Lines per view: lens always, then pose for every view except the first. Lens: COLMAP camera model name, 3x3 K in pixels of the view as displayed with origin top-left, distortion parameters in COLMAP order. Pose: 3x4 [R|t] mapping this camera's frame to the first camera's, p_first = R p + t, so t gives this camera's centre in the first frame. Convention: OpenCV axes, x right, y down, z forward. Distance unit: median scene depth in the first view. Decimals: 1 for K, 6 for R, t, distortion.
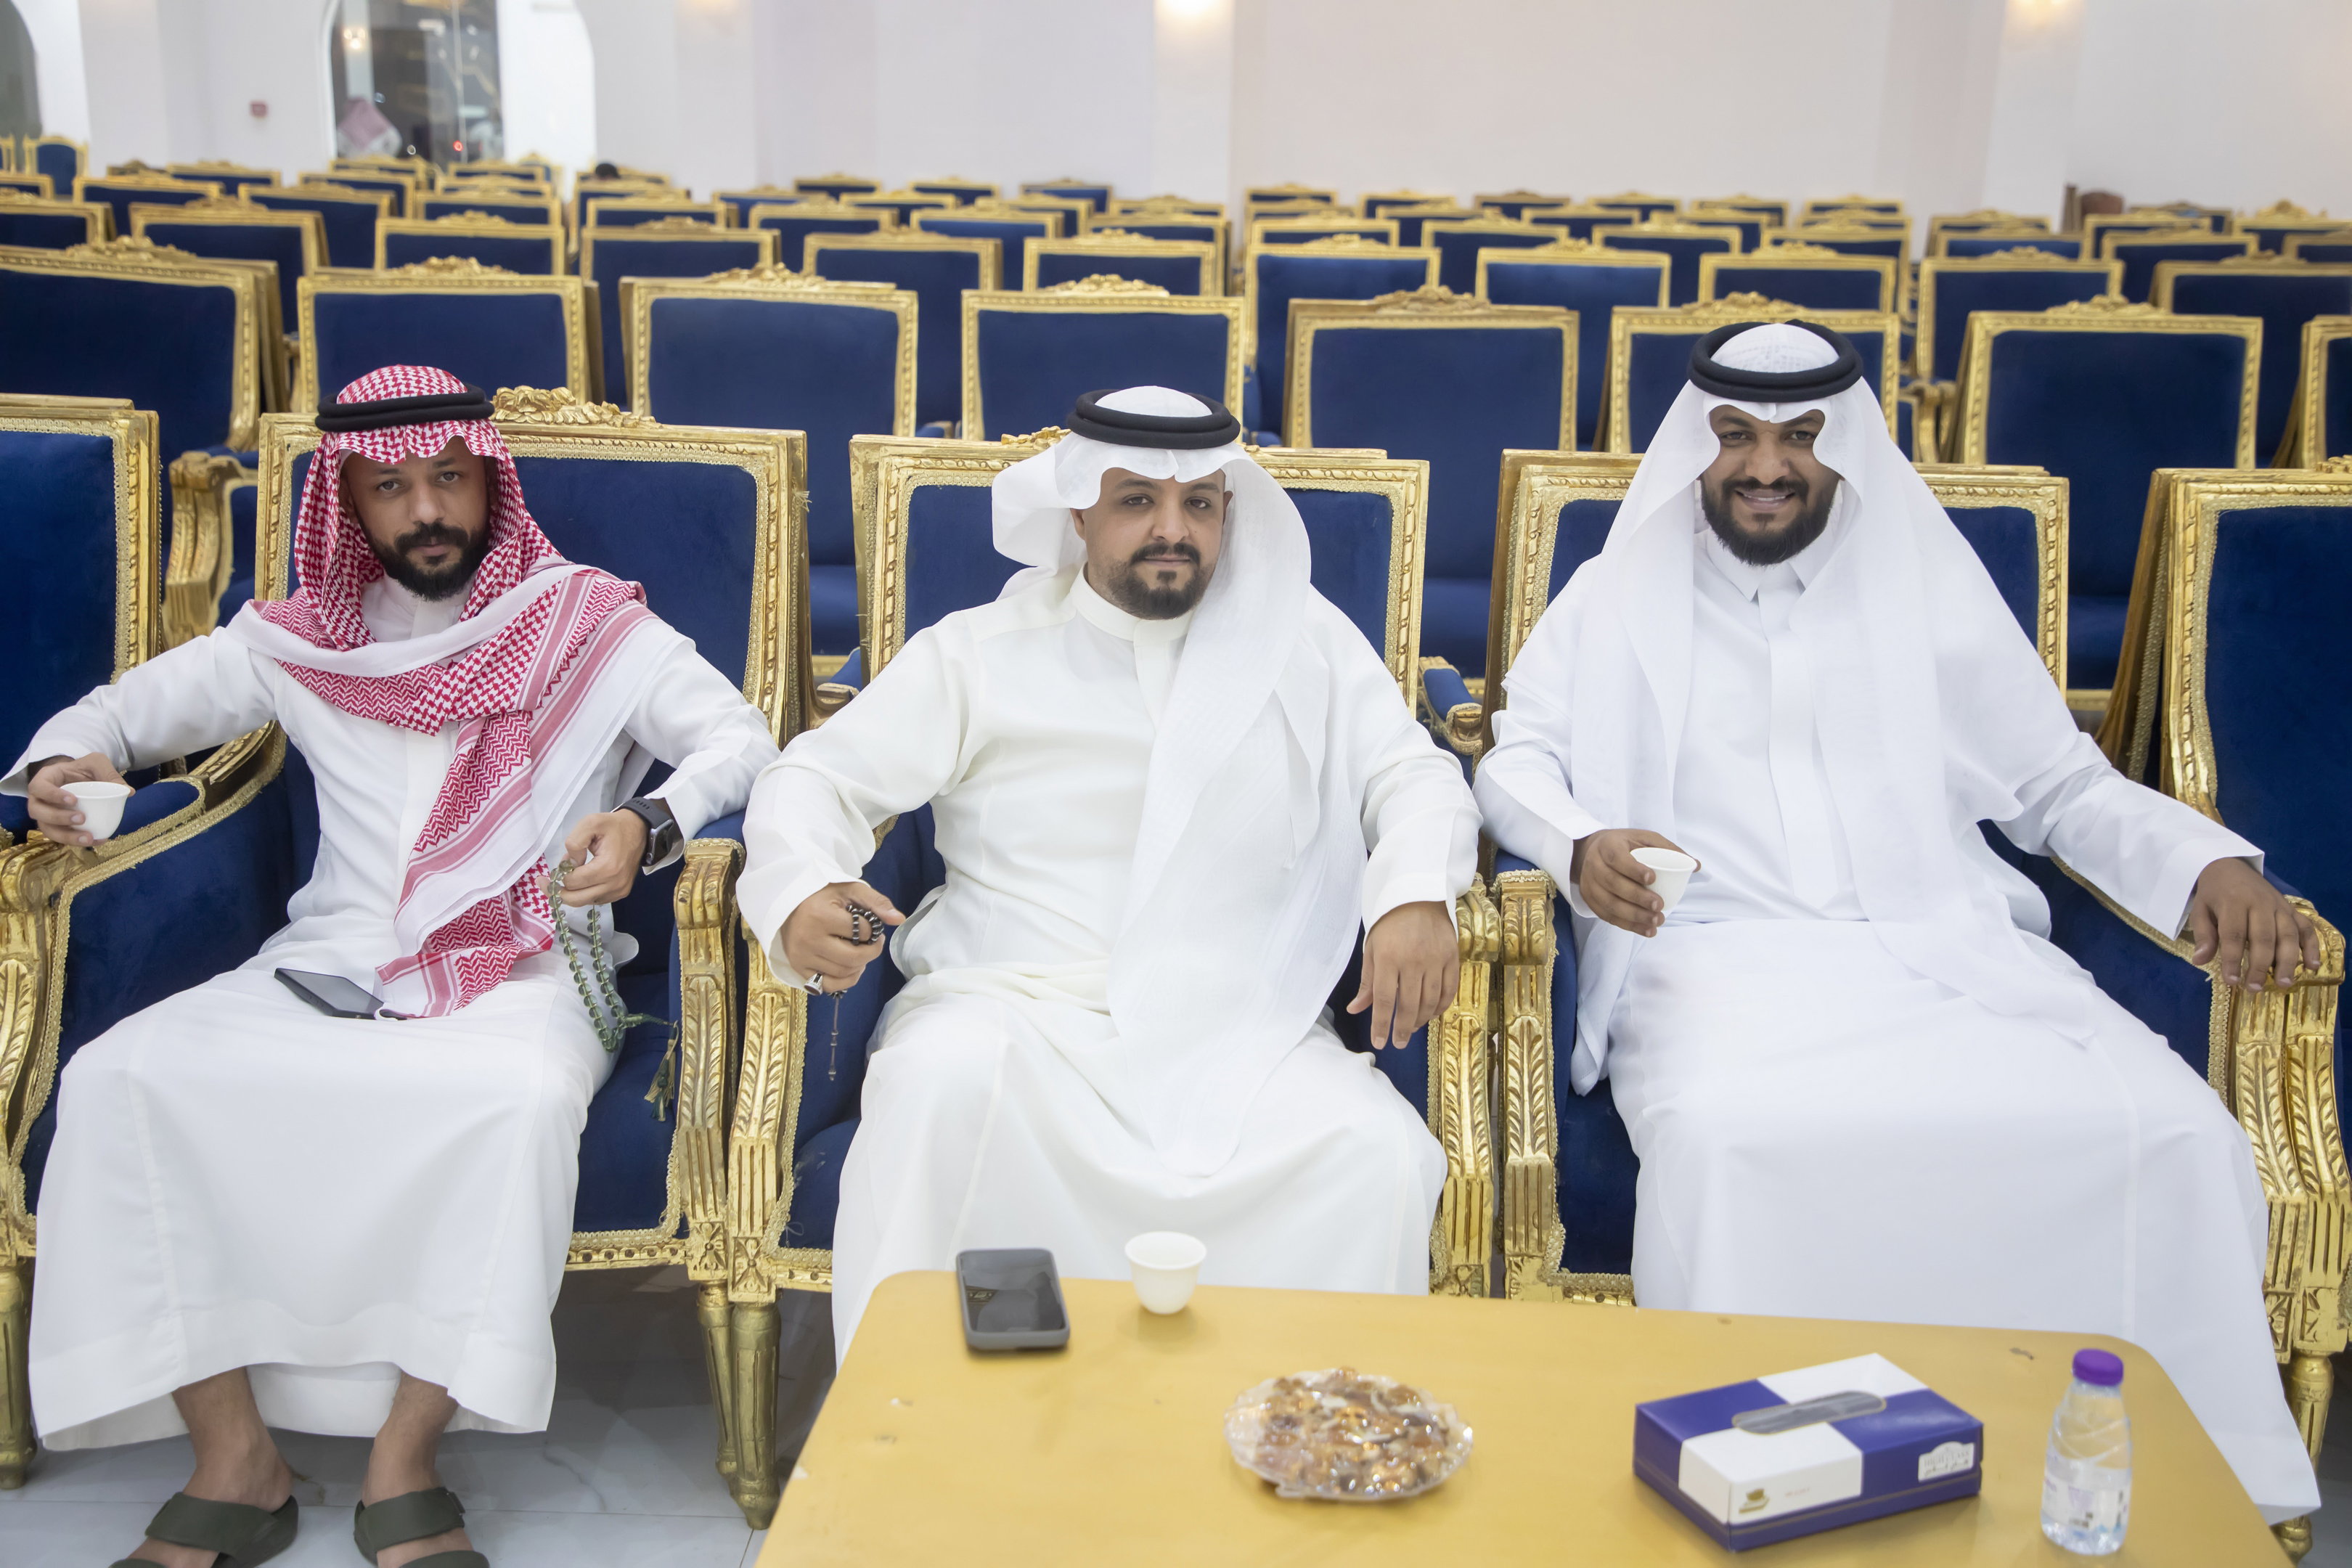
lens RADIAL K [[2608.6, 0, 1160.3], [0, 2608.6, 760.4], [0, 0, 1]] dist [0.081646, 0.000000]
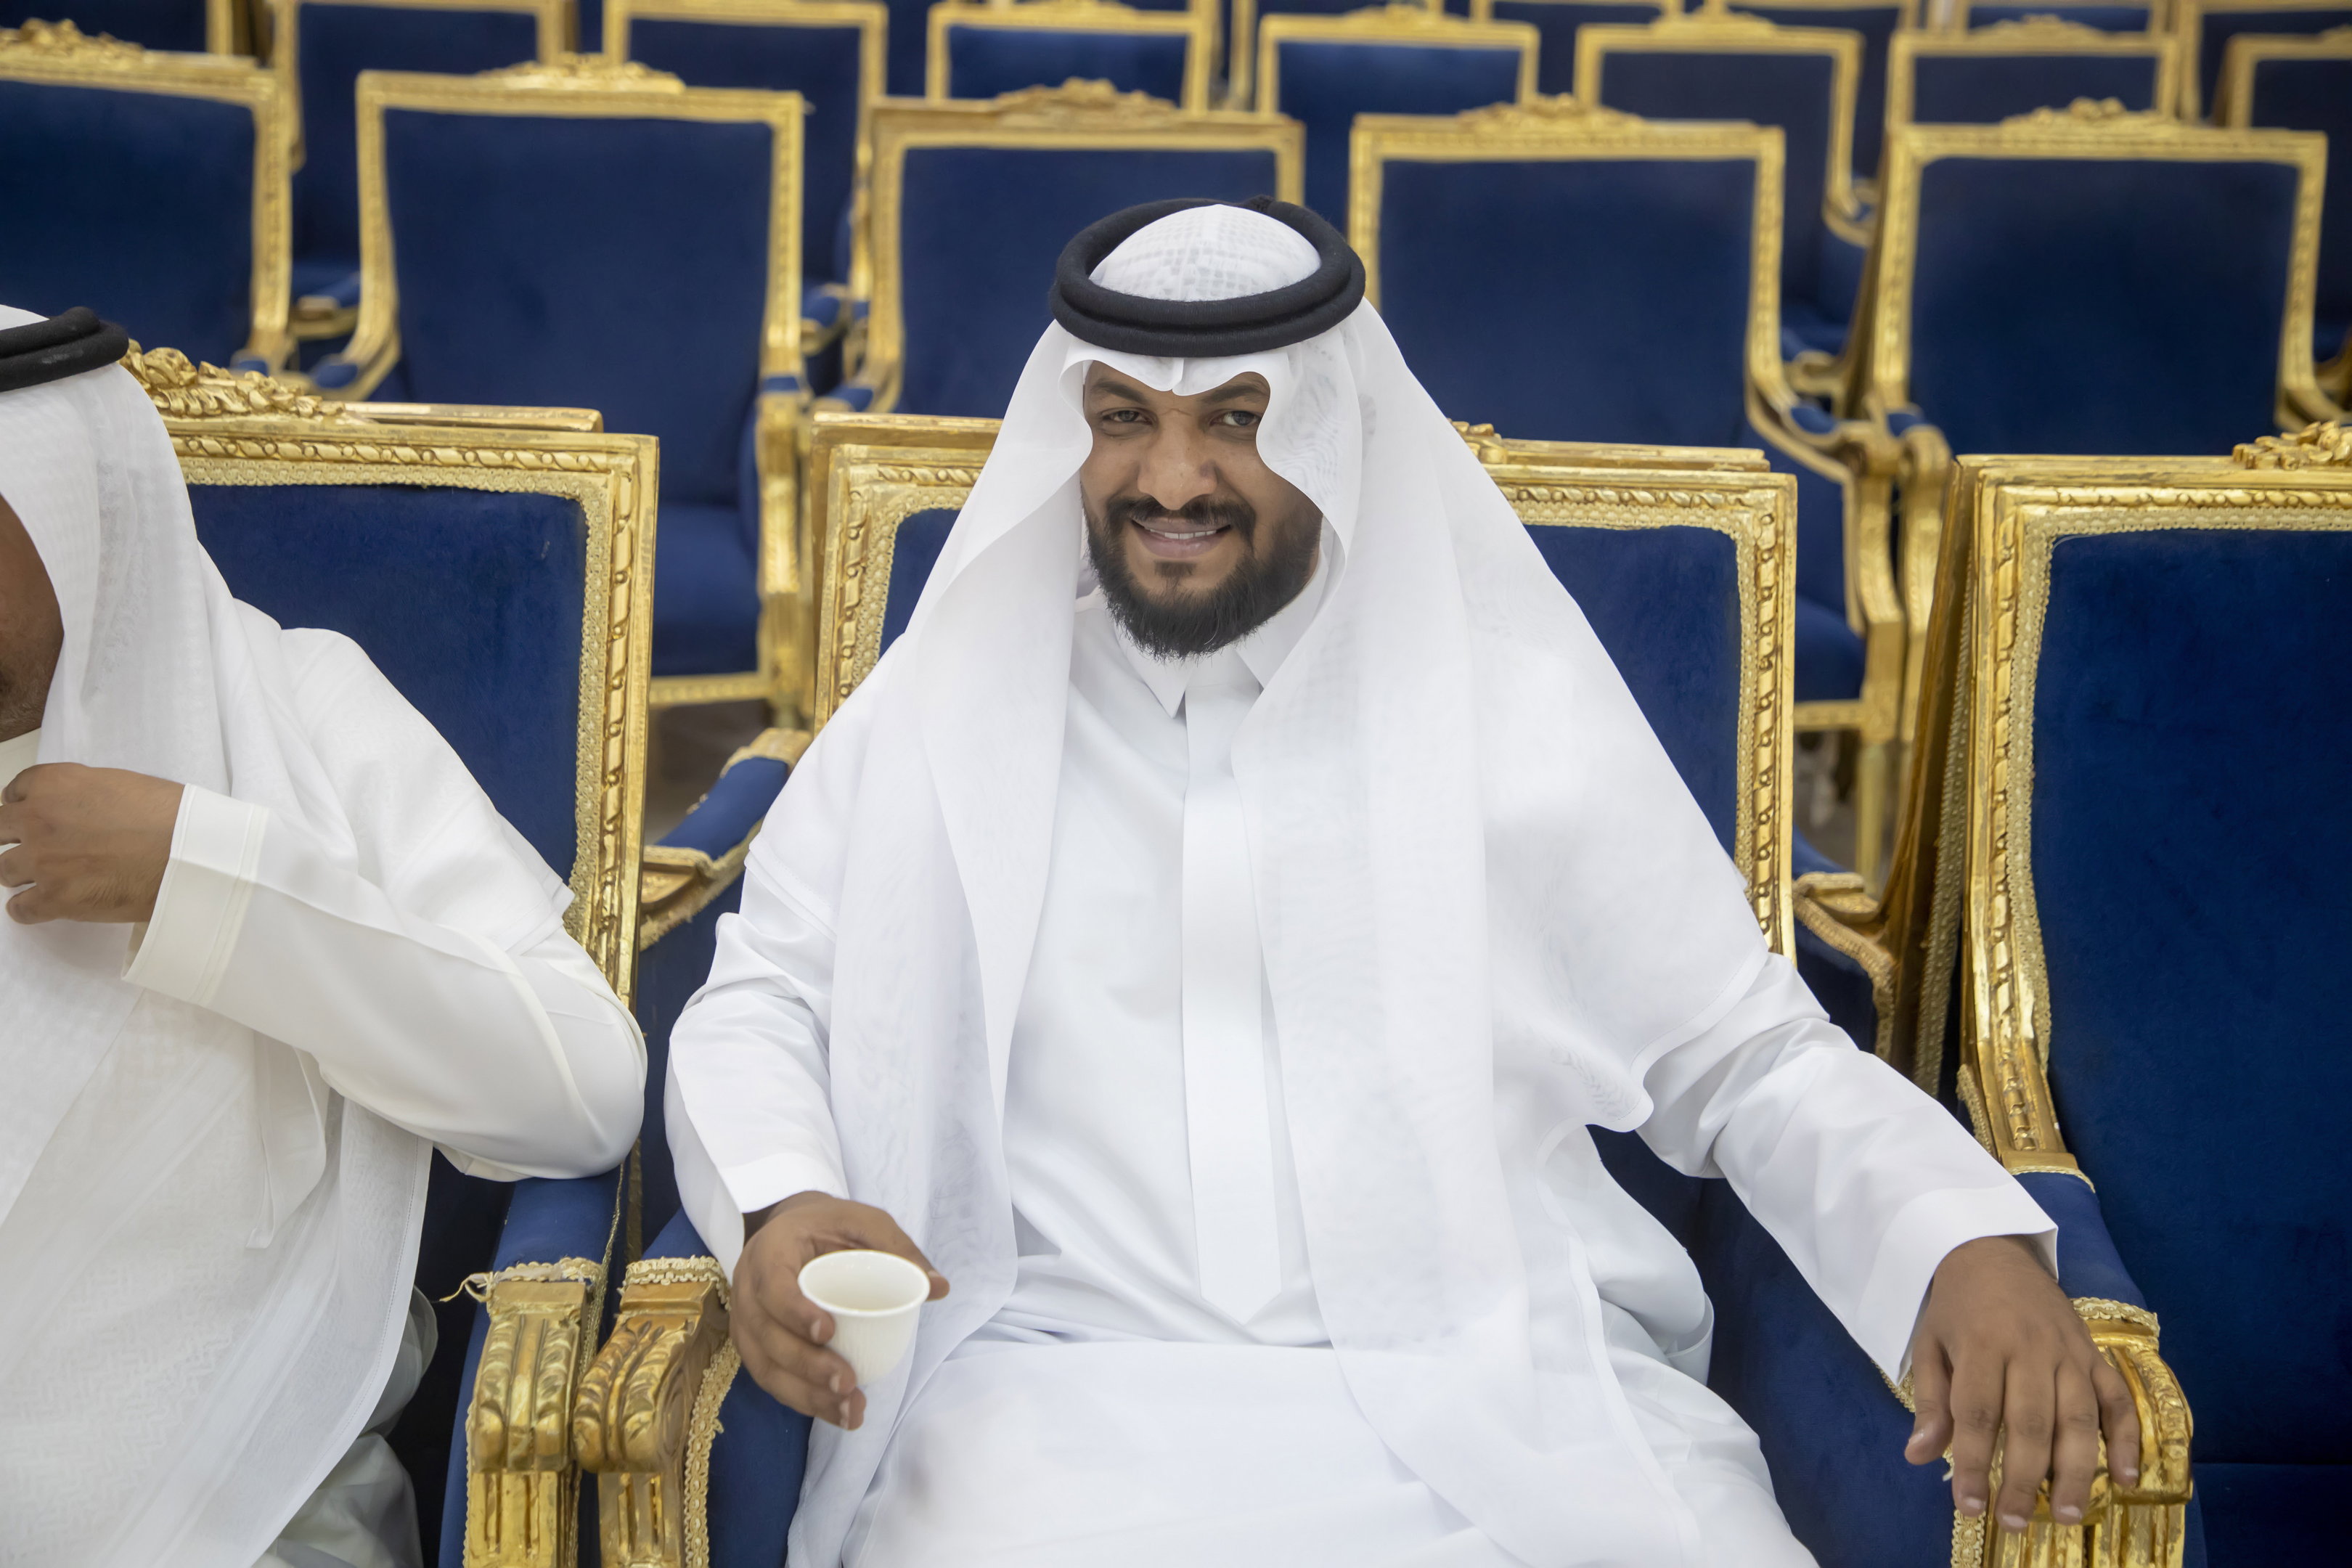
lens RADIAL K [[3525.5, 0, 1117.4], [0, 3525.5, 759.0], [0, 0, 1]] dist [0.214759, 0.000000]
pose [[0.998861, 0.000659, 0.047713, 0.177252], [-0.001396, 0.999880, 0.015420, -0.062777], [-0.047697, -0.015469, 0.998742, 0.267181]]
